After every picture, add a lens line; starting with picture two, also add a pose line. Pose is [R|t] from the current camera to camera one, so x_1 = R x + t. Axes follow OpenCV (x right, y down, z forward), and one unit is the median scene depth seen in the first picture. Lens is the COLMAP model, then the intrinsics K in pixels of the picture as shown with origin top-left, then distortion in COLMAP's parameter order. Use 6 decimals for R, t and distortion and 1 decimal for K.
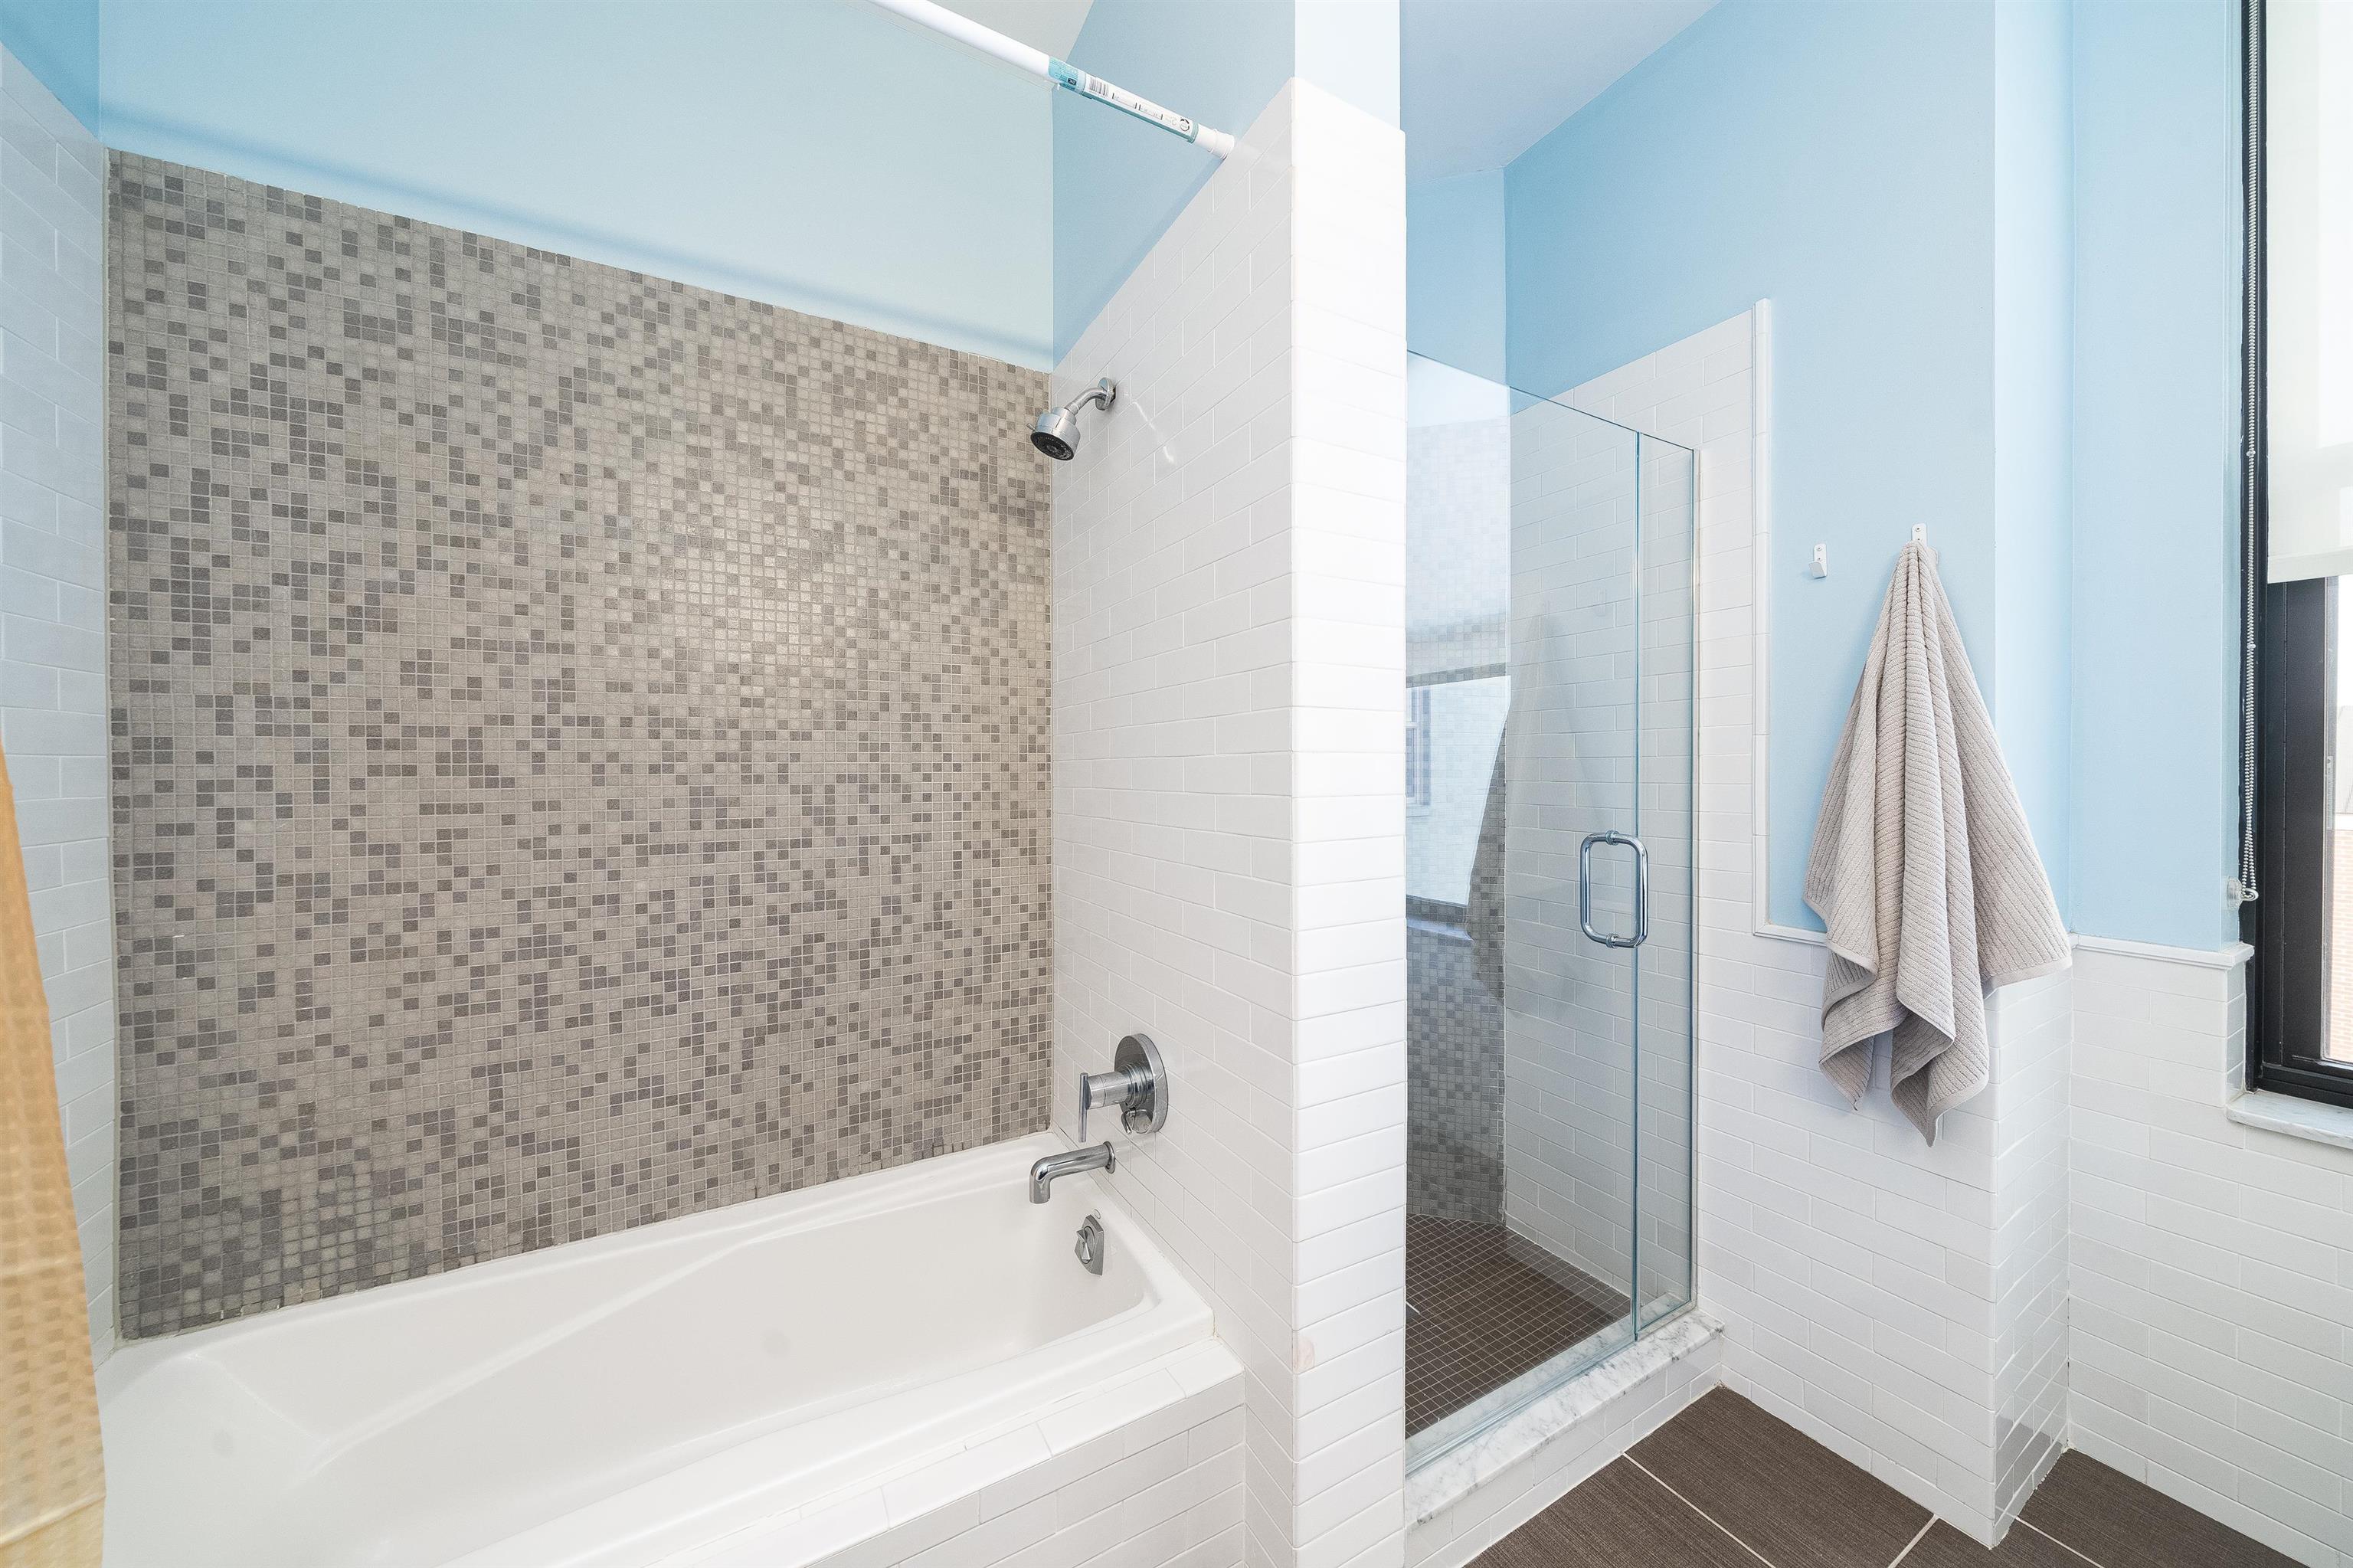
lens RADIAL K [[799.0, 0, 1177.0], [0, 799.0, 786.4], [0, 0, 1]] dist [-0.002565, -0.000092]
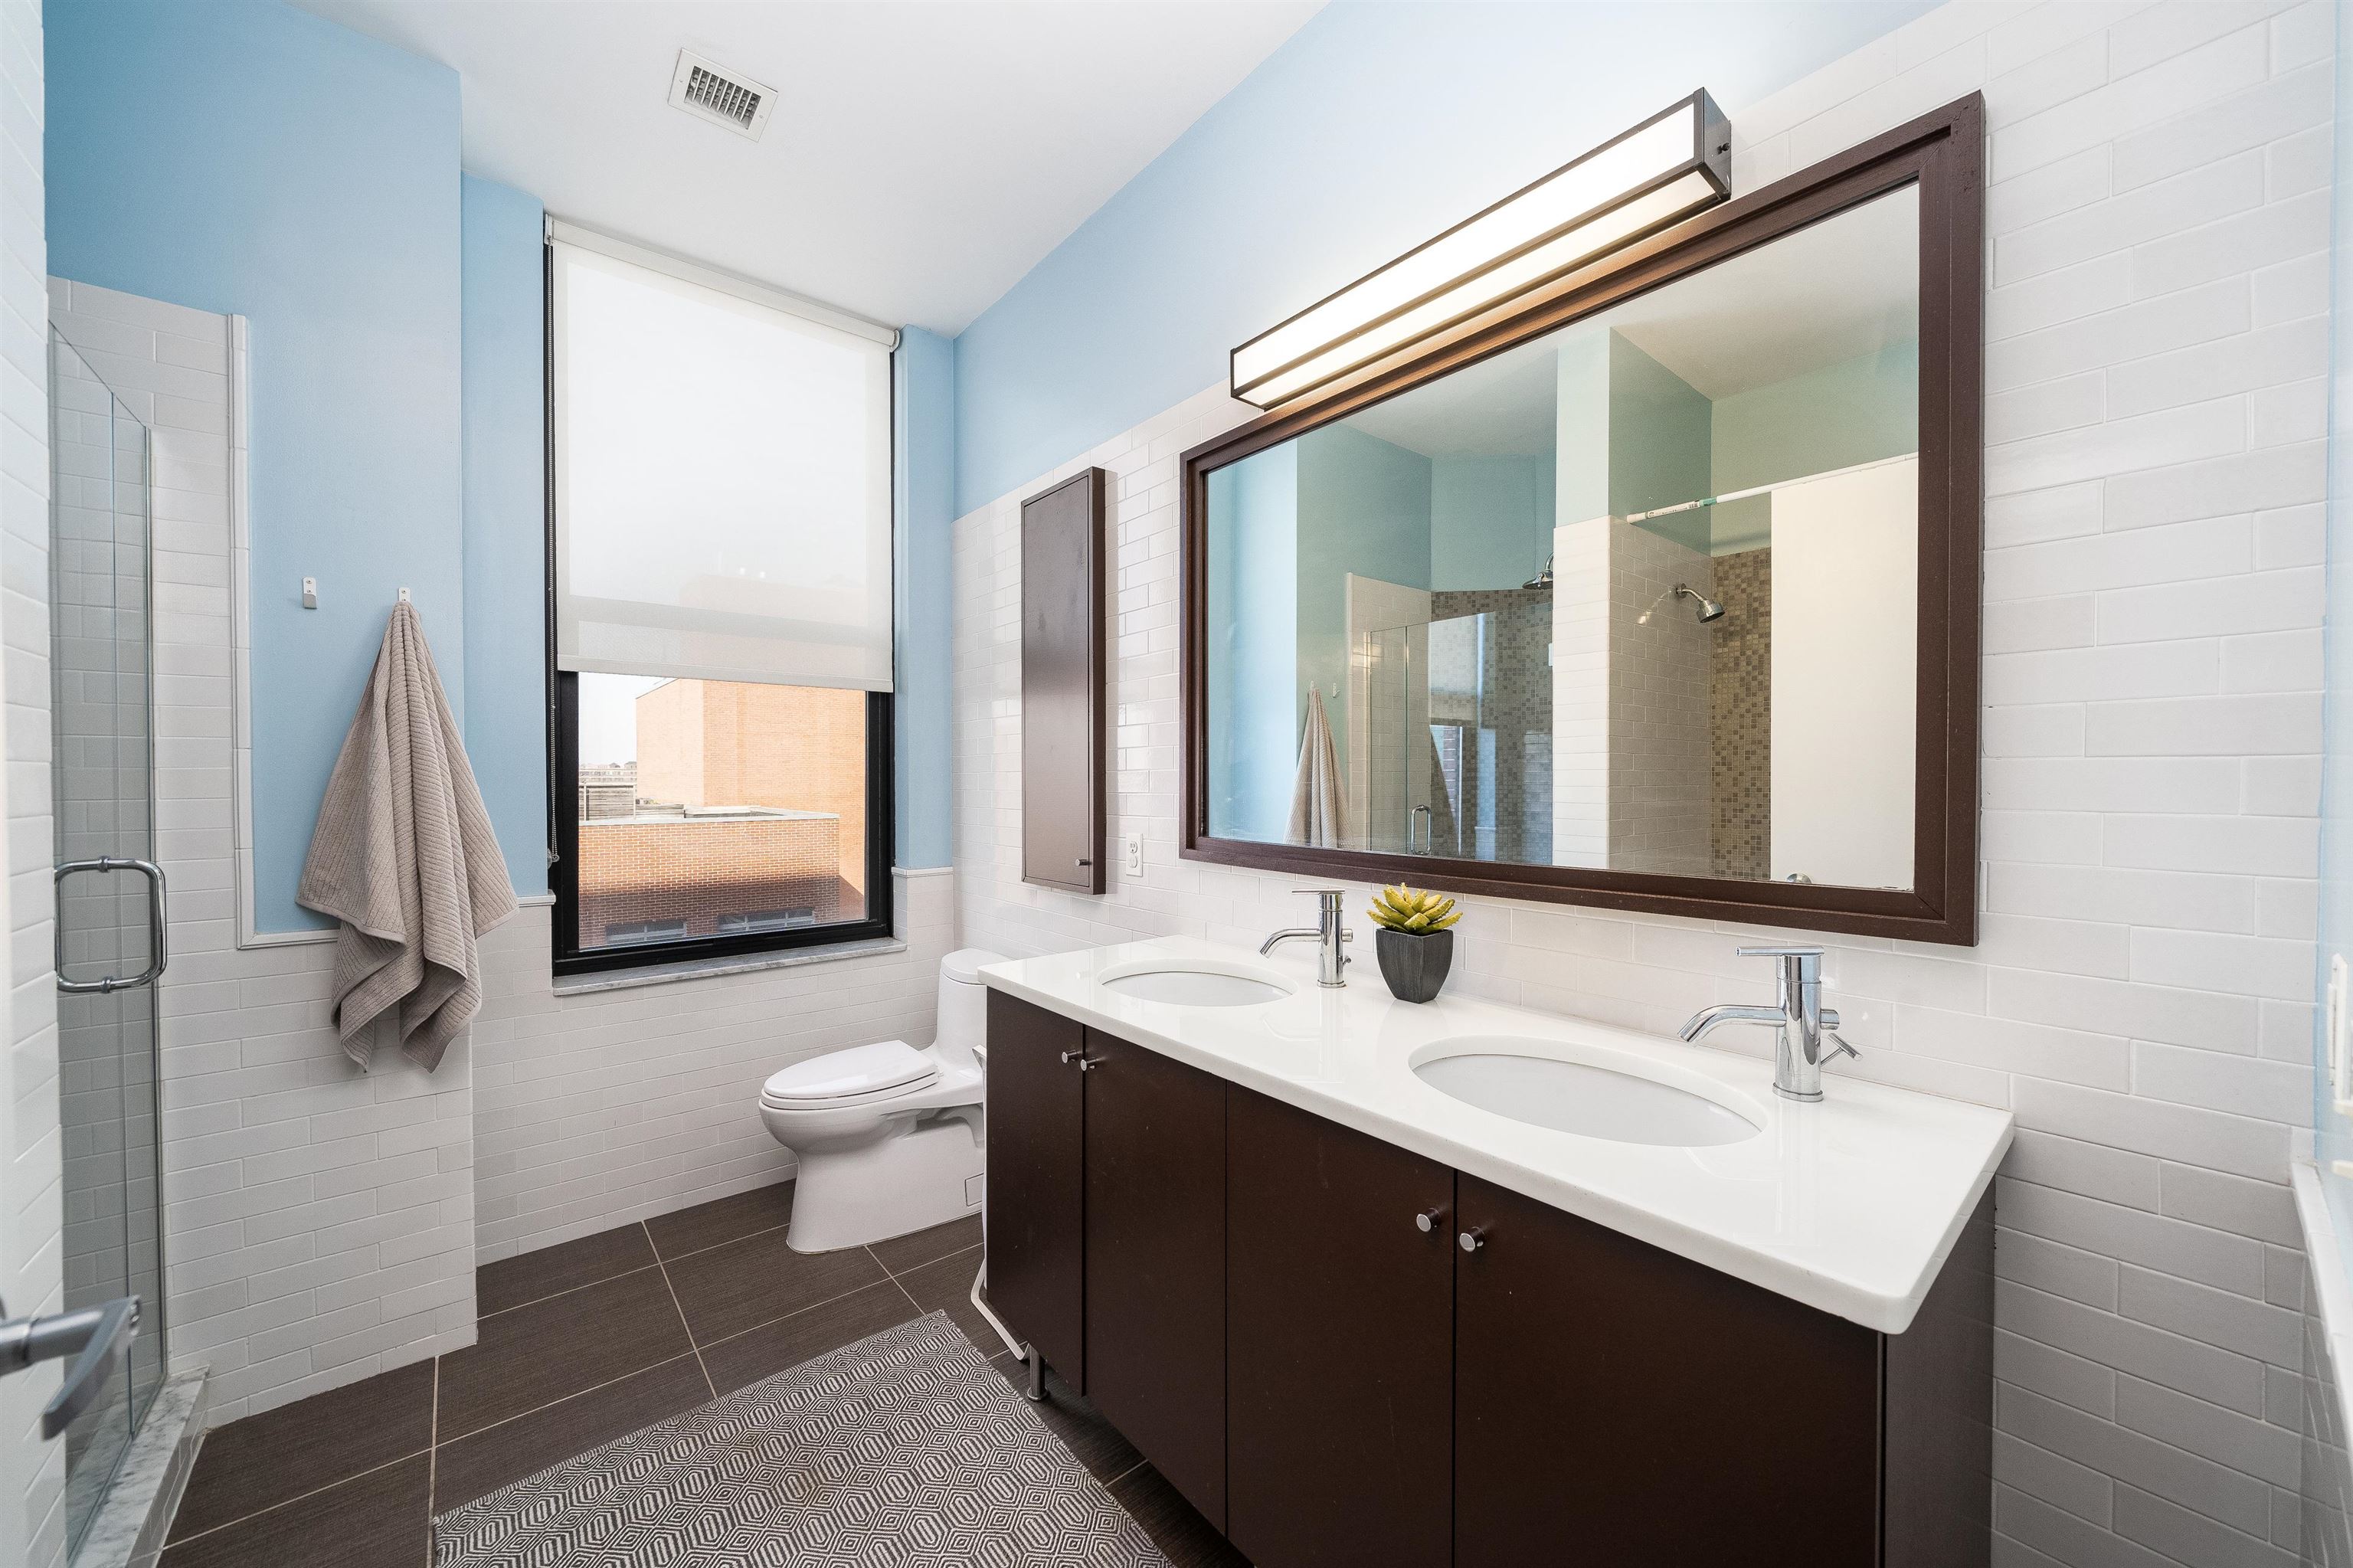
lens RADIAL K [[872.2, 0, 1182.7], [0, 872.2, 786.6], [0, 0, 1]] dist [-0.001342, 0.000120]
pose [[-0.172378, -0.006405, 0.985010, -0.641035], [0.014899, 0.999848, 0.009109, -0.008409], [-0.984918, 0.016246, -0.172257, 0.028271]]
